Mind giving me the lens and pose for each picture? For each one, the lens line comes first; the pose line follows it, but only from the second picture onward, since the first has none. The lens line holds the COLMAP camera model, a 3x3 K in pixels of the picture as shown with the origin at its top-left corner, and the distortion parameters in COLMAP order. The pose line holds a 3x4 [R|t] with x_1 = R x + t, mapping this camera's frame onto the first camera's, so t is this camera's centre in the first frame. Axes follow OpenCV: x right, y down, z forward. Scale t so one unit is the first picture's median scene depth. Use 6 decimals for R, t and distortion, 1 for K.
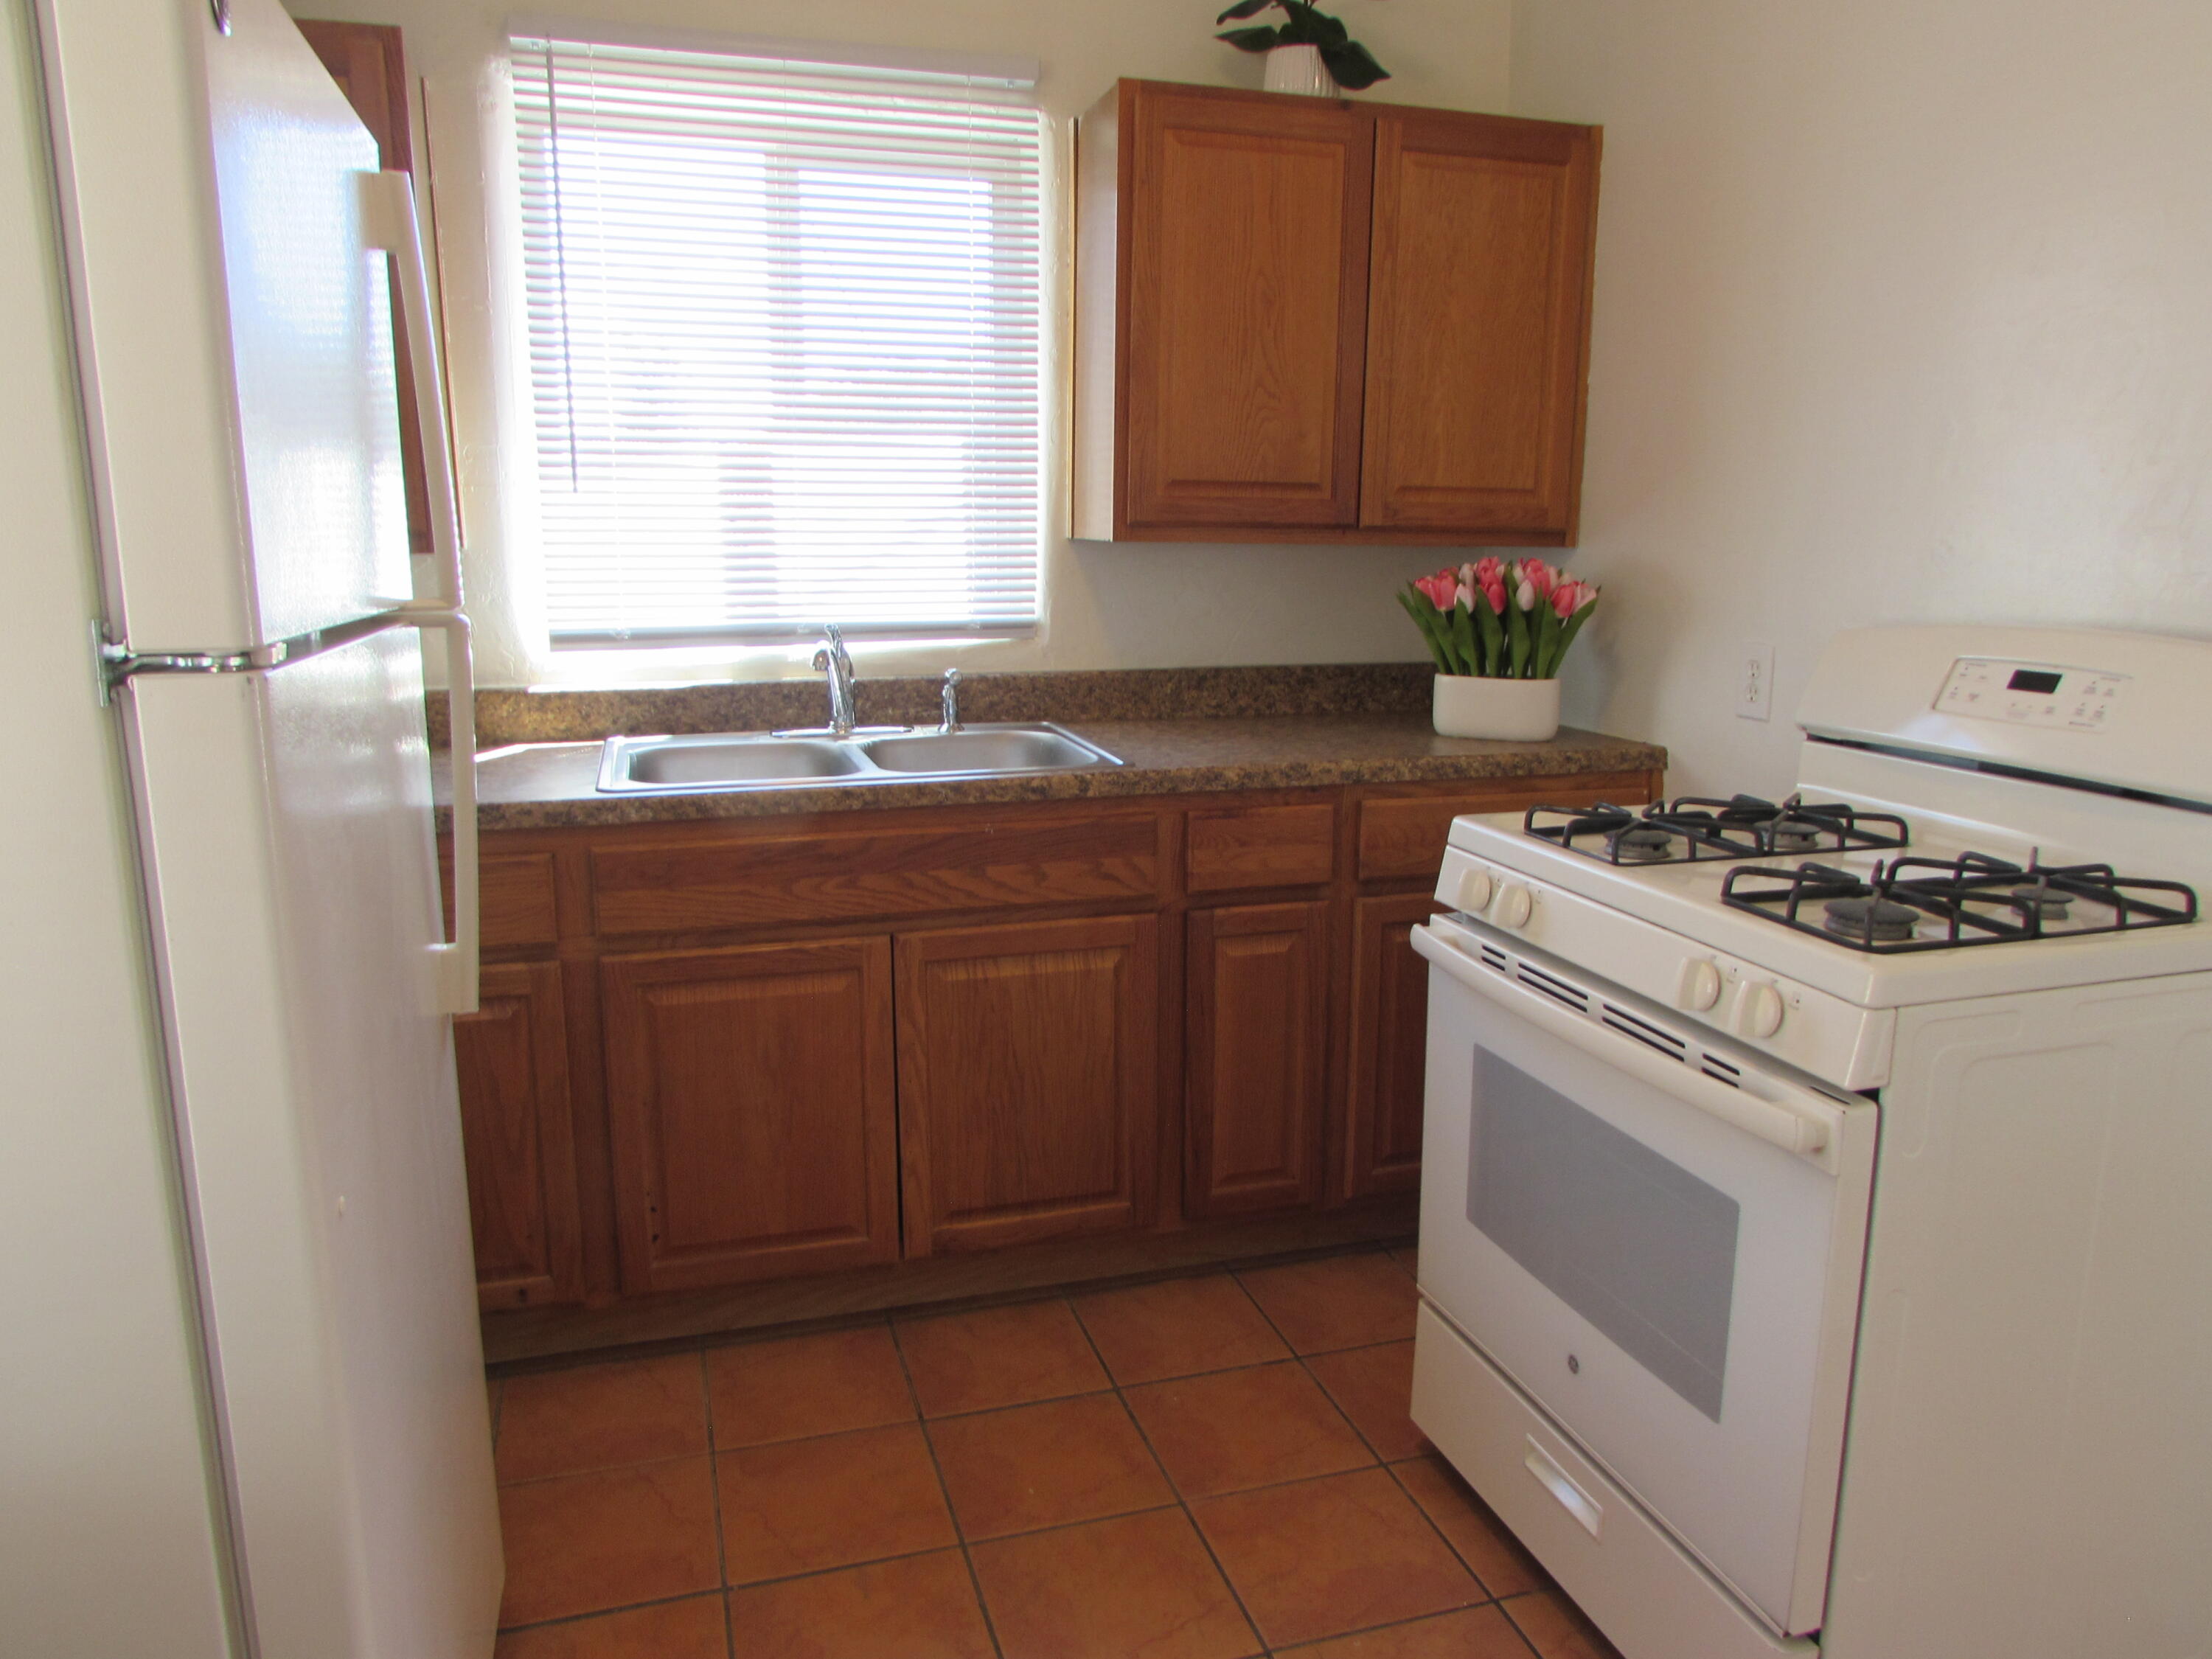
lens RADIAL K [[1567.5, 0, 1116.8], [0, 1567.5, 823.9], [0, 0, 1]] dist [-0.040664, 0.025443]
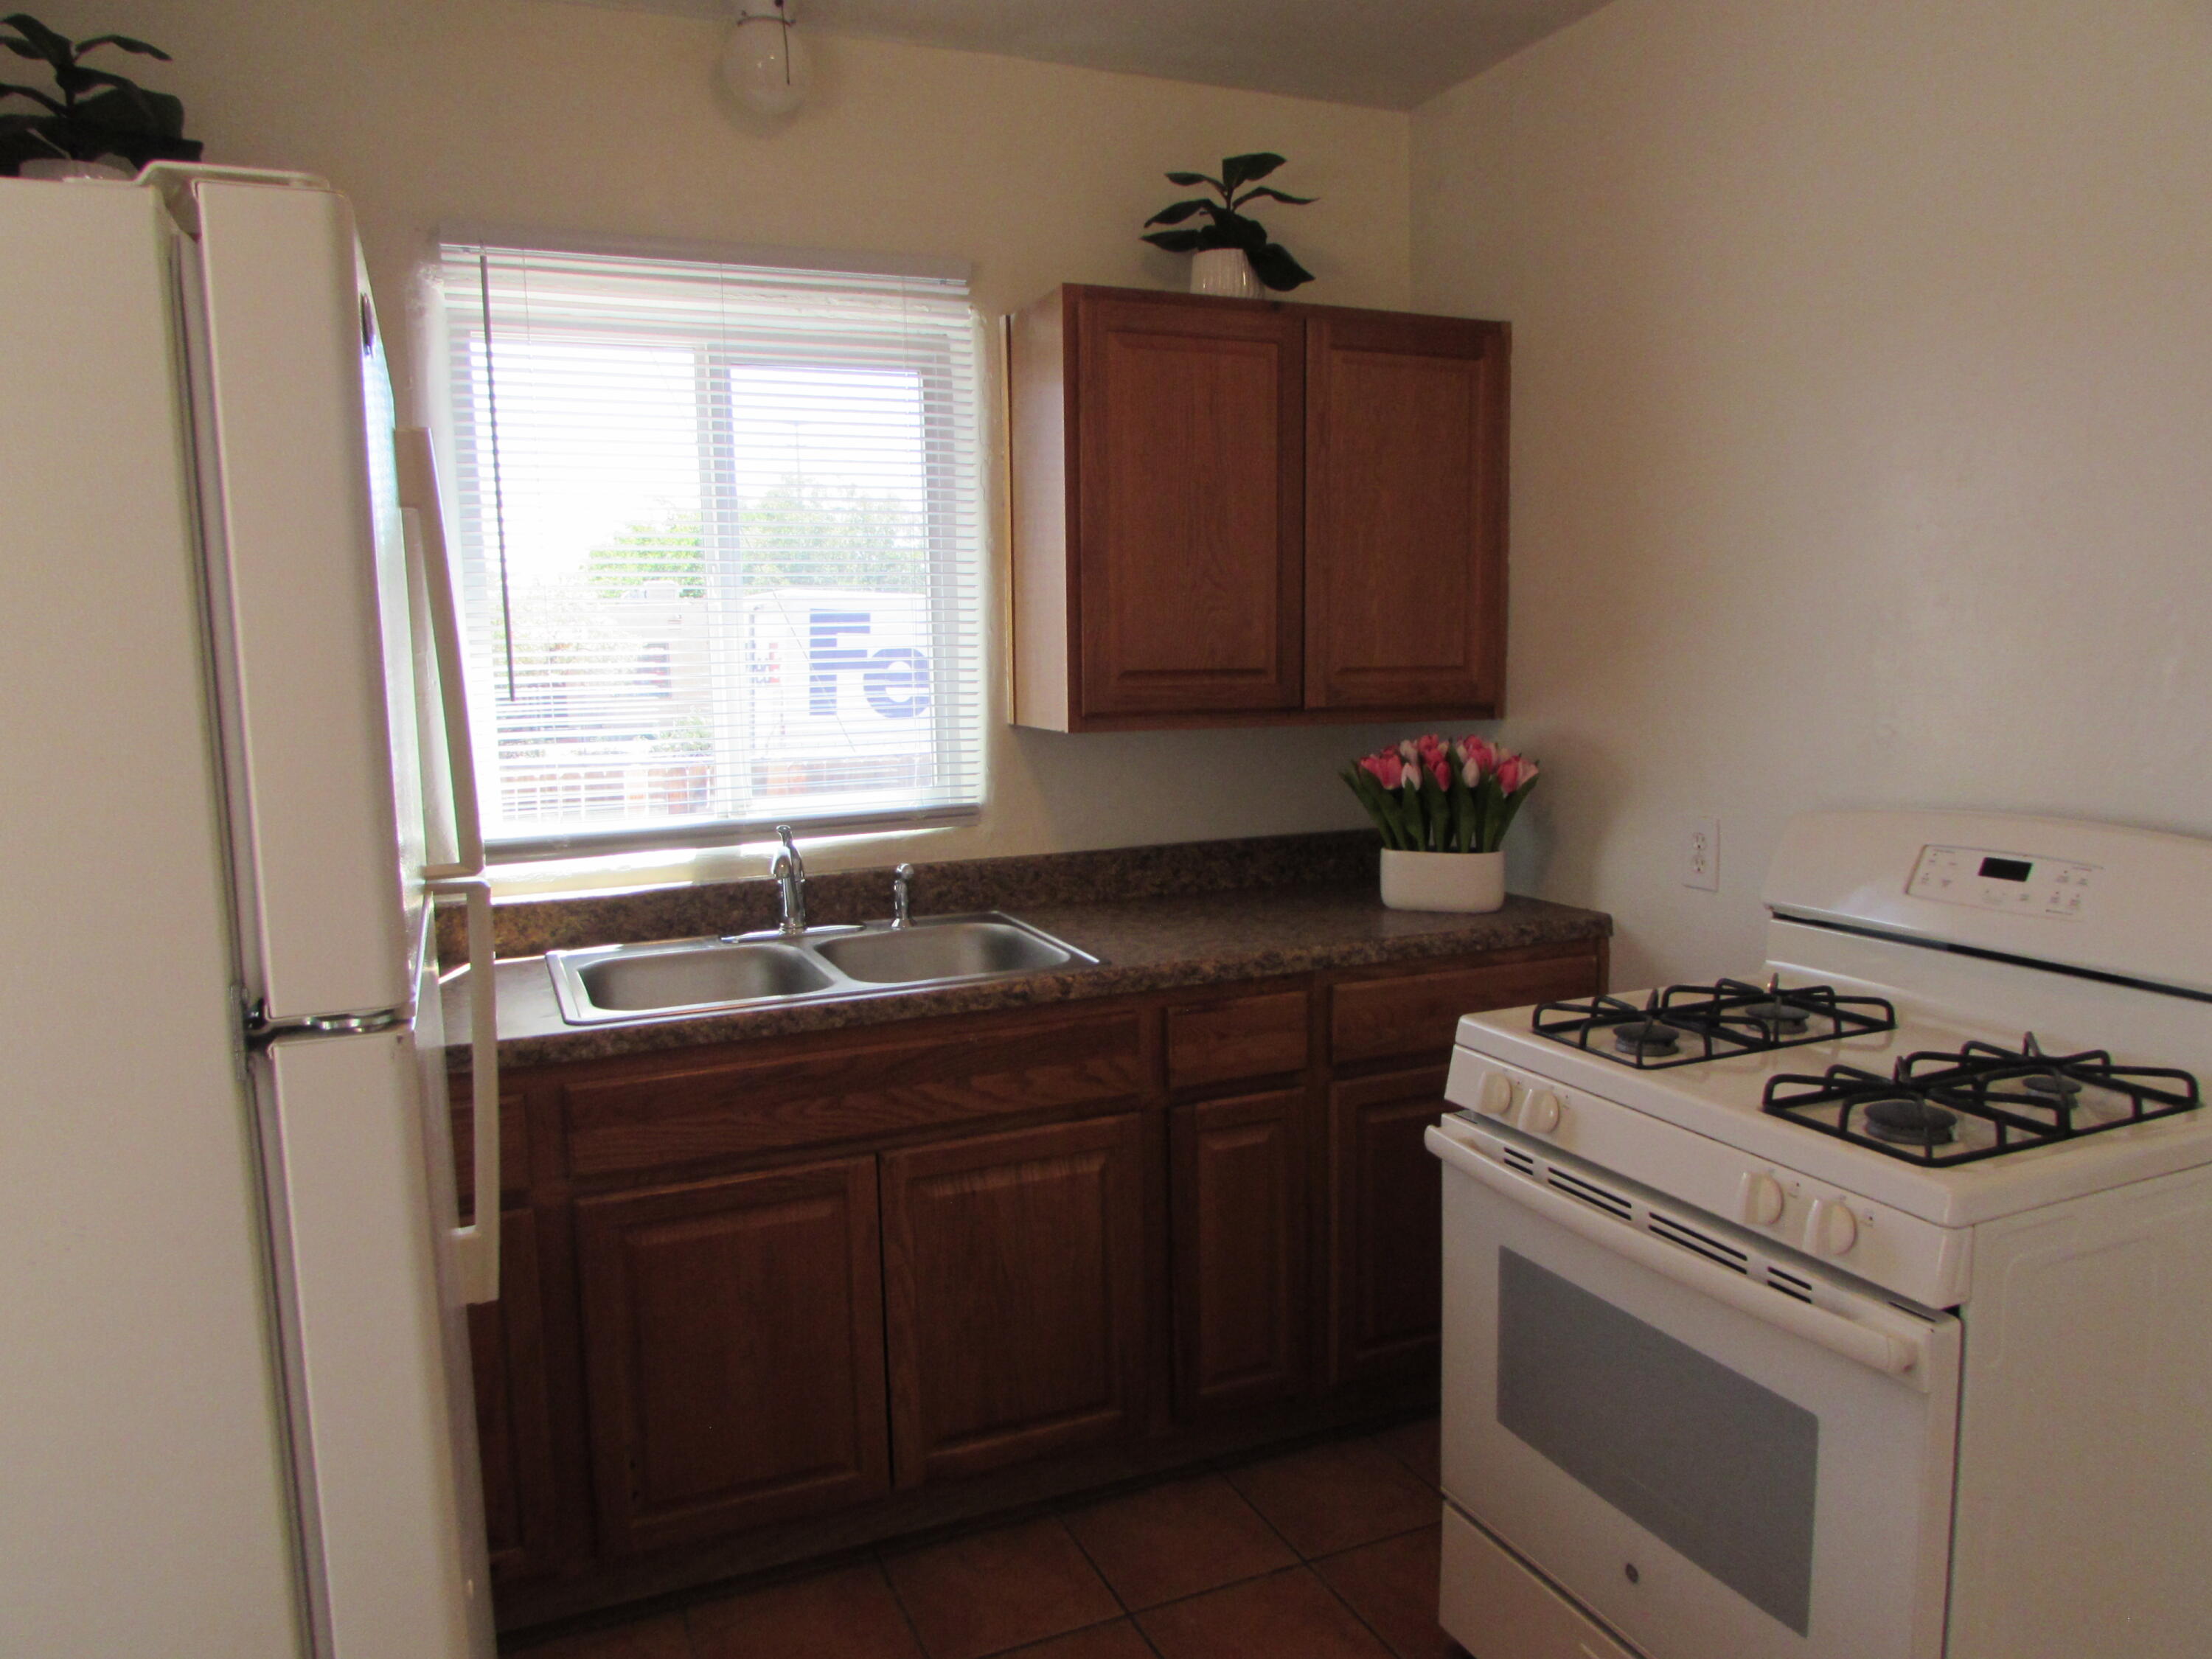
lens RADIAL K [[1567.5, 0, 1116.8], [0, 1567.5, 823.9], [0, 0, 1]] dist [-0.040664, 0.025443]
pose [[0.993261, -0.036164, 0.110112, -0.092252], [0.044335, 0.996369, -0.072686, -0.053674], [-0.107083, 0.077078, 0.991258, 0.010545]]
